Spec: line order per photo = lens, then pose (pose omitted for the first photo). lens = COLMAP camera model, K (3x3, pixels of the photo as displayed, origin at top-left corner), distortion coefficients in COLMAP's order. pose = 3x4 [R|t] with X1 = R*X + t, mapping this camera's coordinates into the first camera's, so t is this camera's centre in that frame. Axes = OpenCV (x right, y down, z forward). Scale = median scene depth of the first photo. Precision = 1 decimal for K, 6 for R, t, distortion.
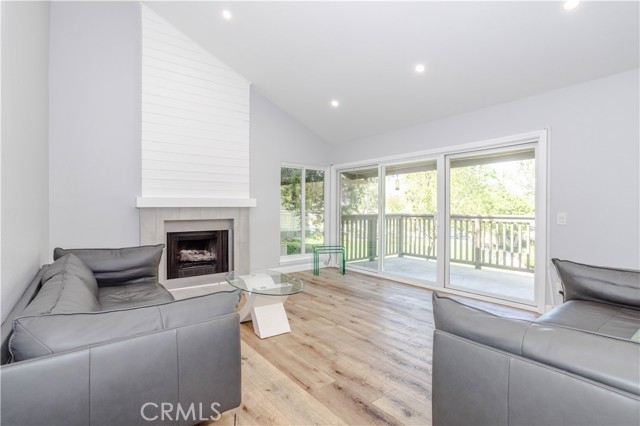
lens RADIAL K [[303.9, 0, 318.6], [0, 303.9, 210.2], [0, 0, 1]] dist [-0.024442, 0.000703]
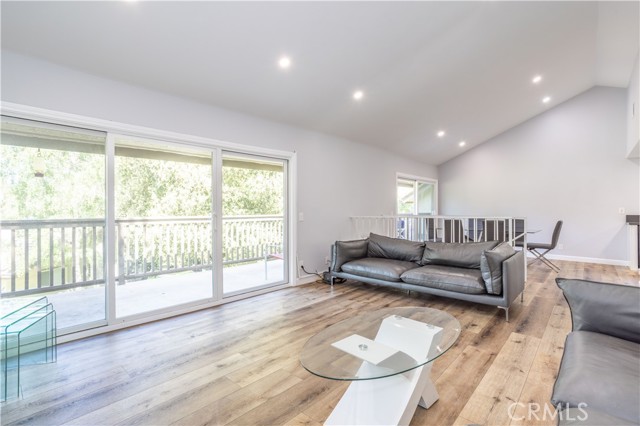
lens RADIAL K [[303.9, 0, 318.6], [0, 303.9, 210.2], [0, 0, 1]] dist [-0.024442, 0.000703]
pose [[-0.165095, -0.002732, 0.986274, -0.809081], [0.007010, 0.999968, 0.003943, -0.009212], [-0.986253, 0.007564, -0.165070, 1.363231]]
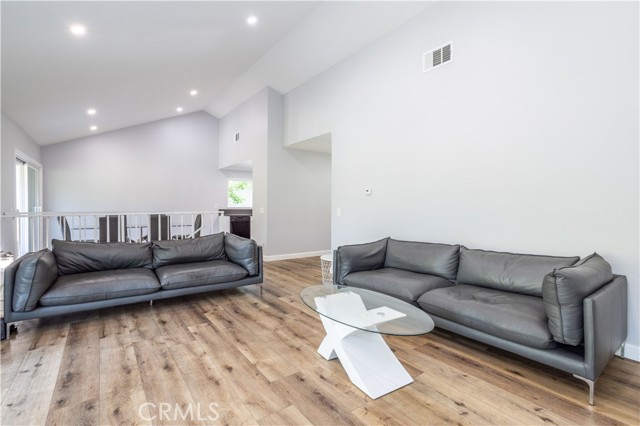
lens RADIAL K [[303.9, 0, 318.6], [0, 303.9, 210.2], [0, 0, 1]] dist [-0.024442, 0.000703]
pose [[-0.999486, -0.009667, 0.030572, -0.123135], [-0.009231, 0.999854, 0.014369, -0.004418], [-0.030706, 0.014079, -0.999429, 1.915864]]
